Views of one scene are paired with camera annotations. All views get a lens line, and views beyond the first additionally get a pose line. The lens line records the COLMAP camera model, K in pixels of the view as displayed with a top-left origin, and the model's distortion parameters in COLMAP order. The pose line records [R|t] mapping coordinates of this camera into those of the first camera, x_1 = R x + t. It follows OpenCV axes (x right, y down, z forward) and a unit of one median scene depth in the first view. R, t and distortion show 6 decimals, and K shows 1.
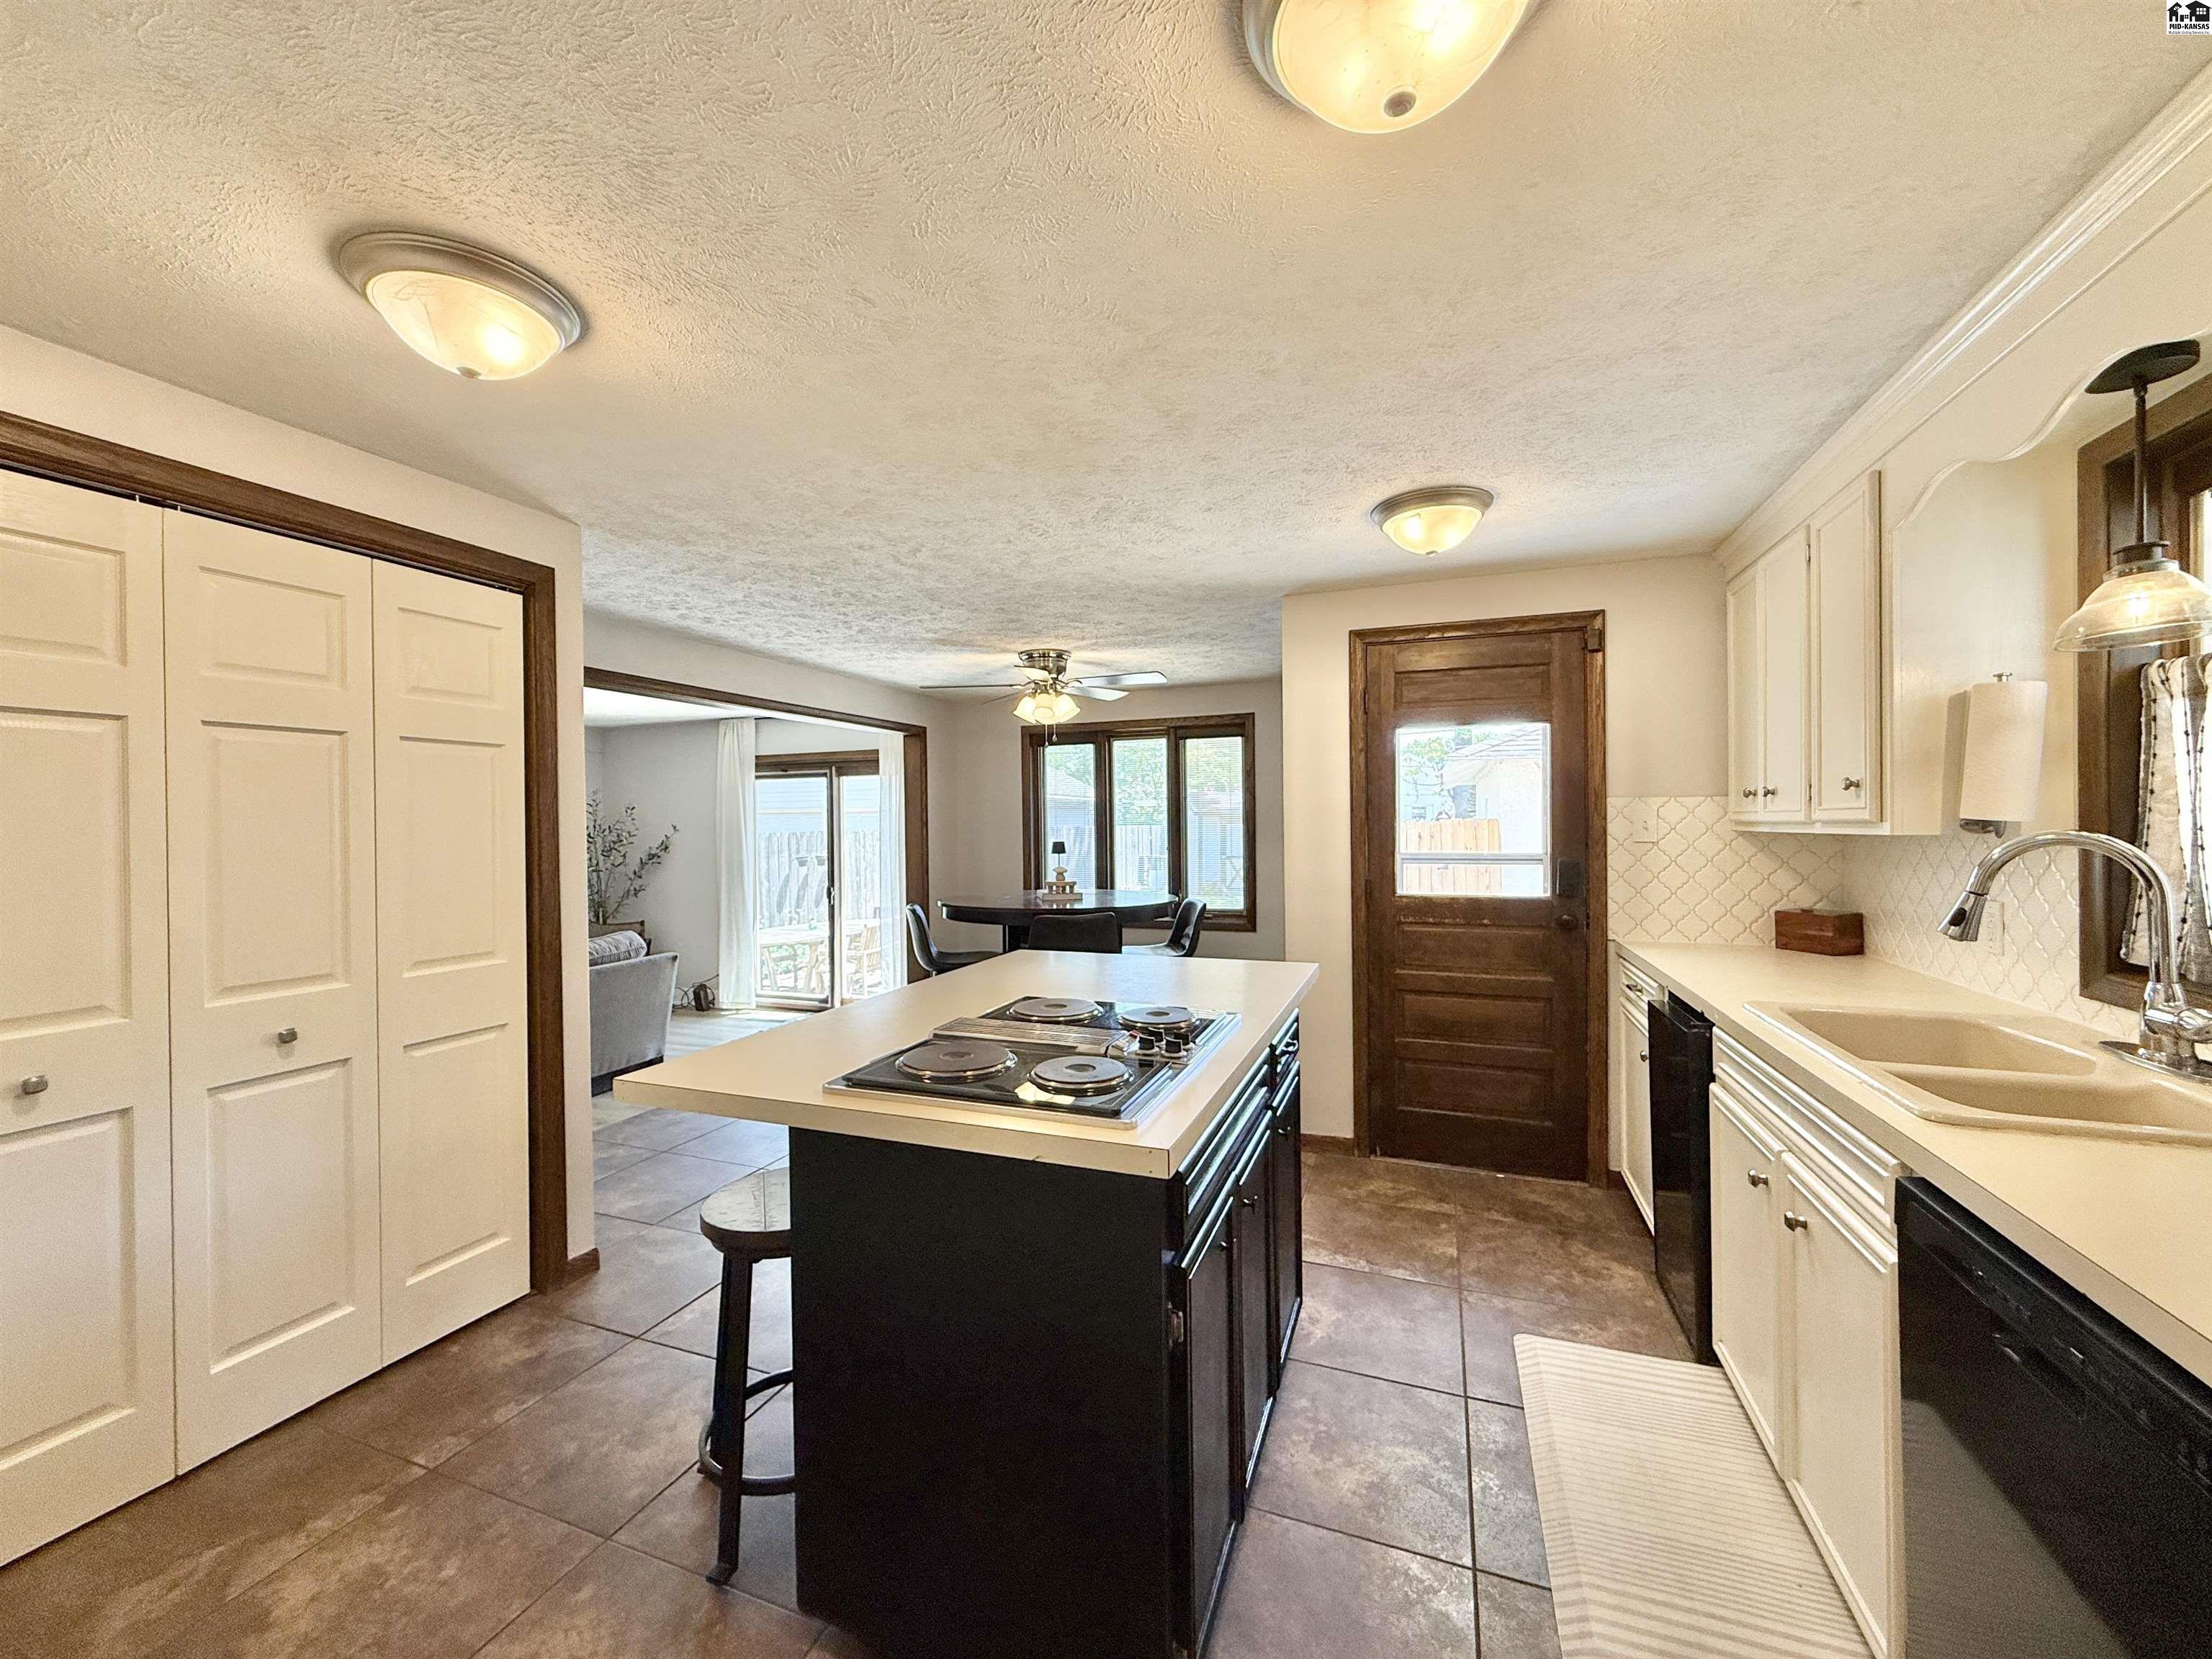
lens RADIAL K [[878.6, 0, 1097.9], [0, 878.6, 827.3], [0, 0, 1]] dist [0.000772, -0.000727]
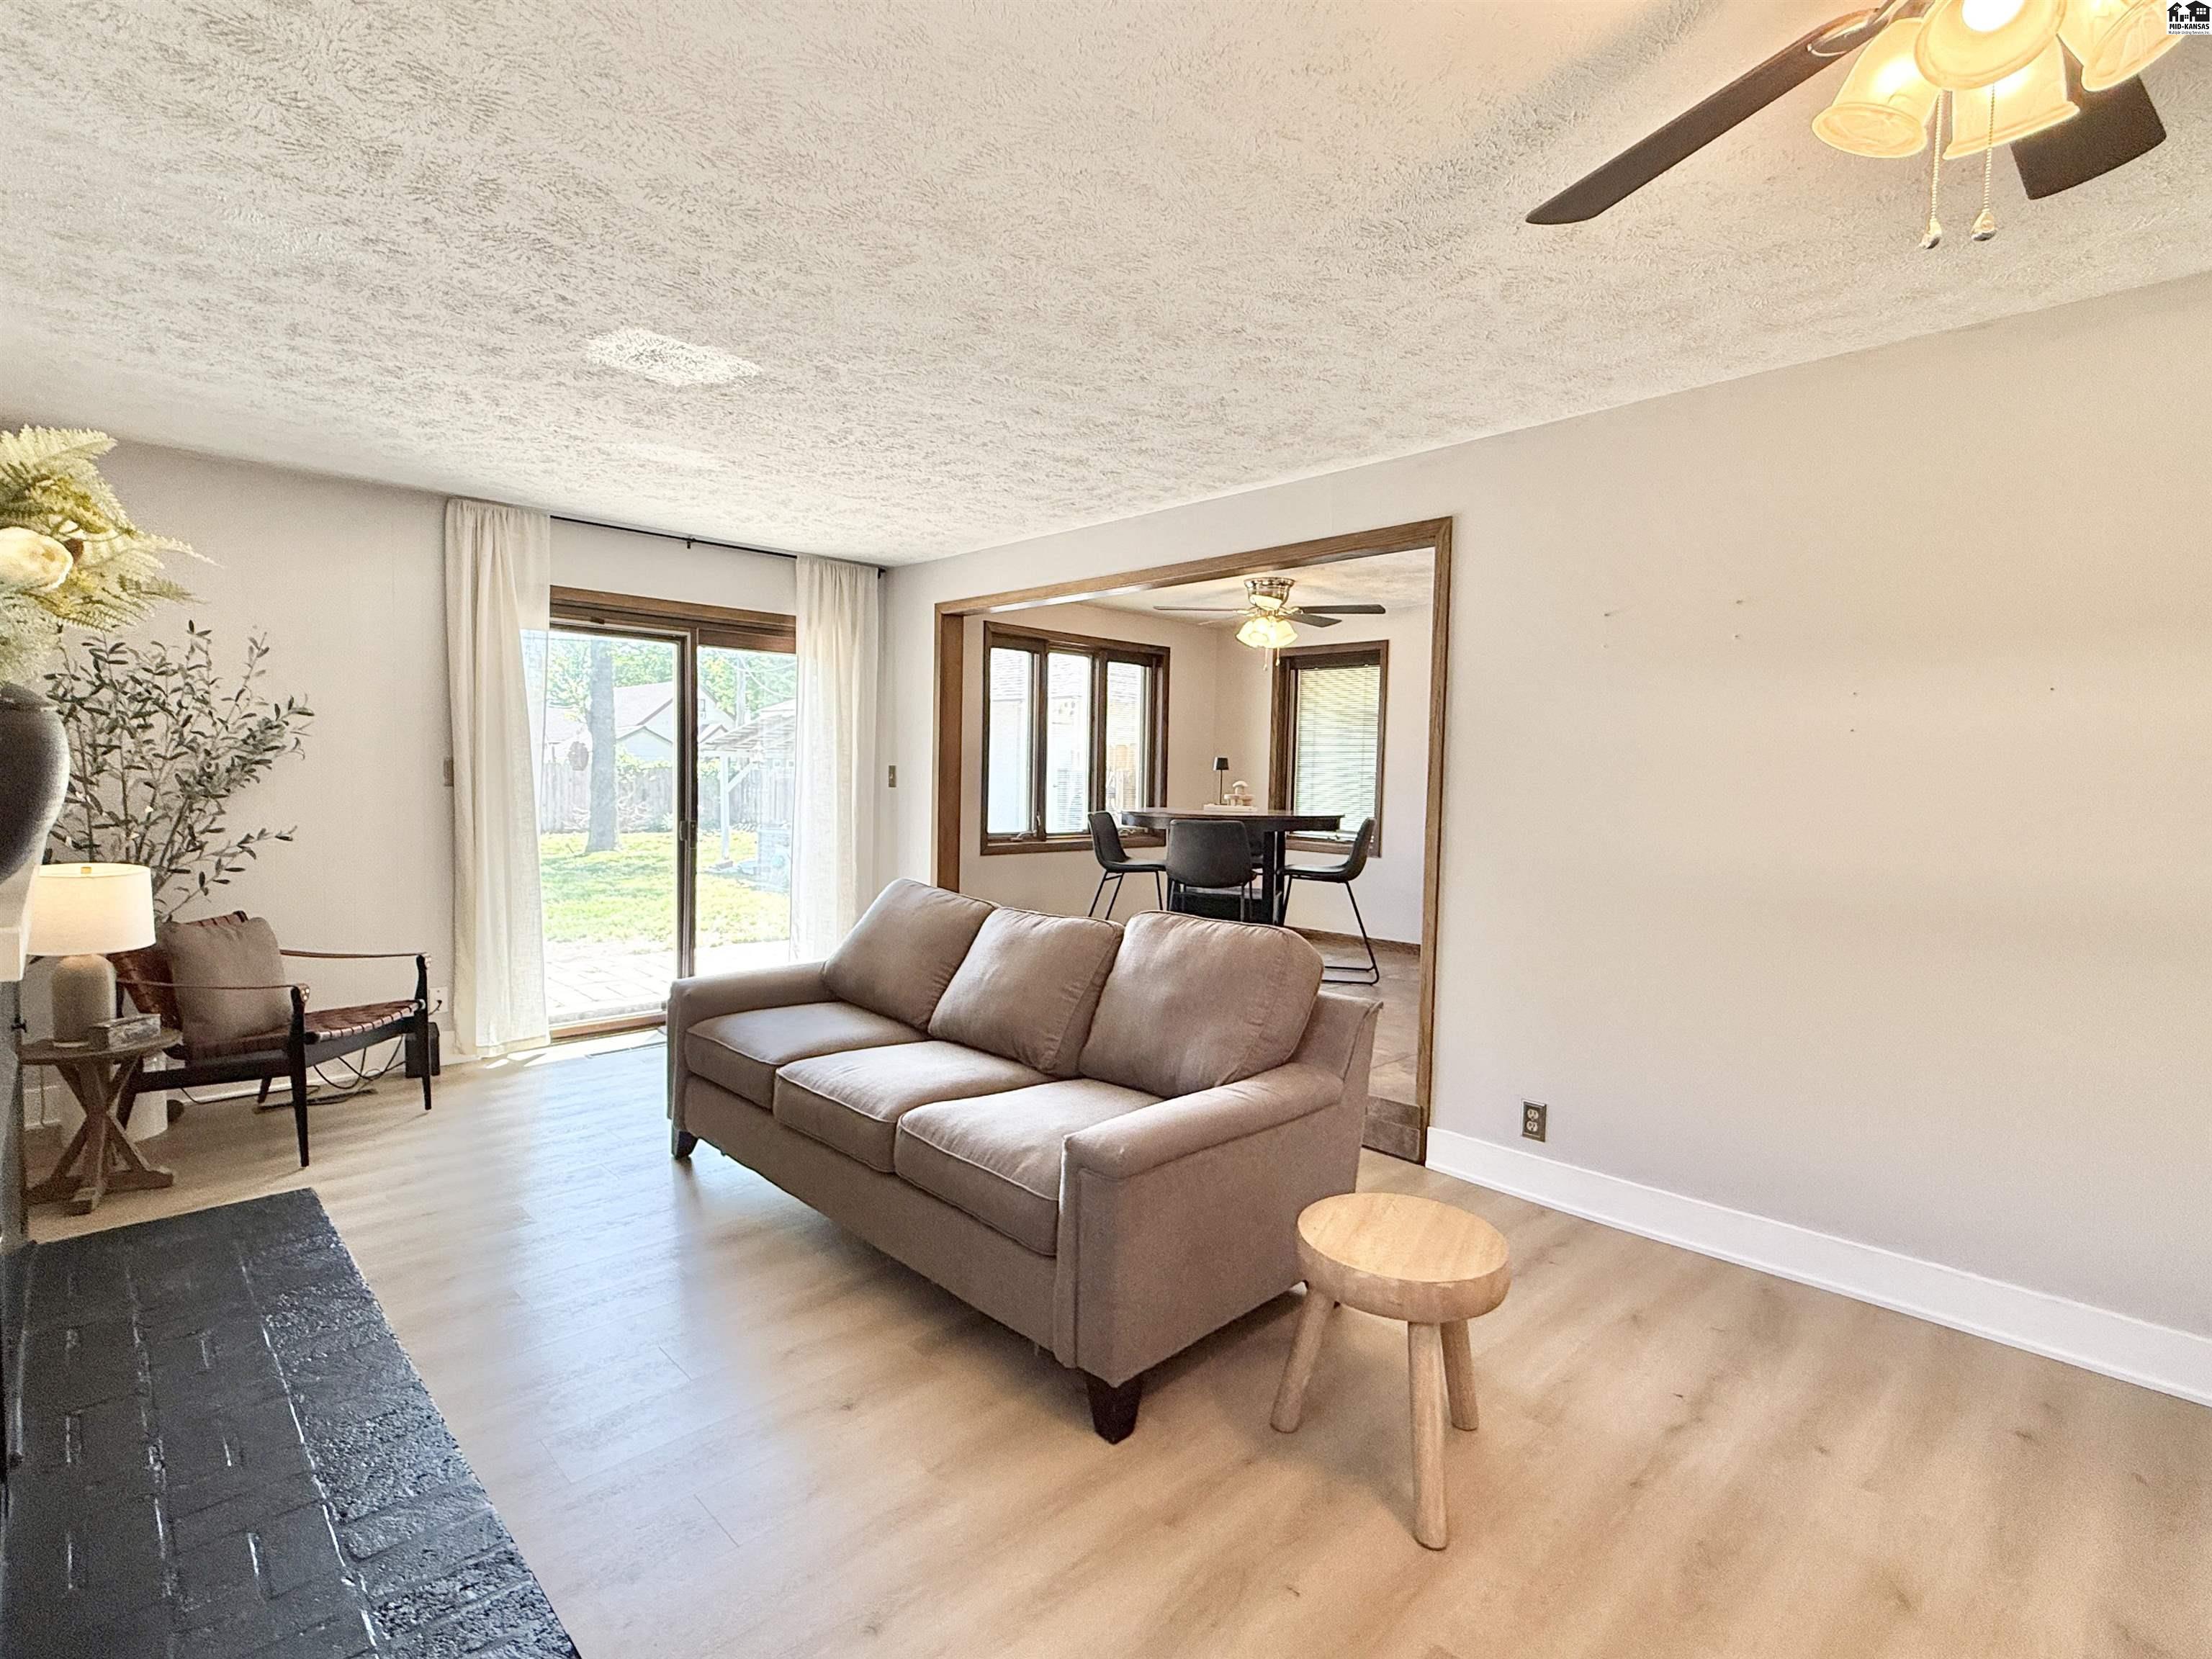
lens RADIAL K [[1064.7, 0, 1096.6], [0, 1064.7, 829.7], [0, 0, 1]] dist [0.004310, -0.000924]
pose [[0.419548, -0.028209, 0.907295, -2.106788], [-0.022567, 0.998884, 0.041491, 0.087082], [-0.907452, -0.037882, 0.418444, 1.005427]]
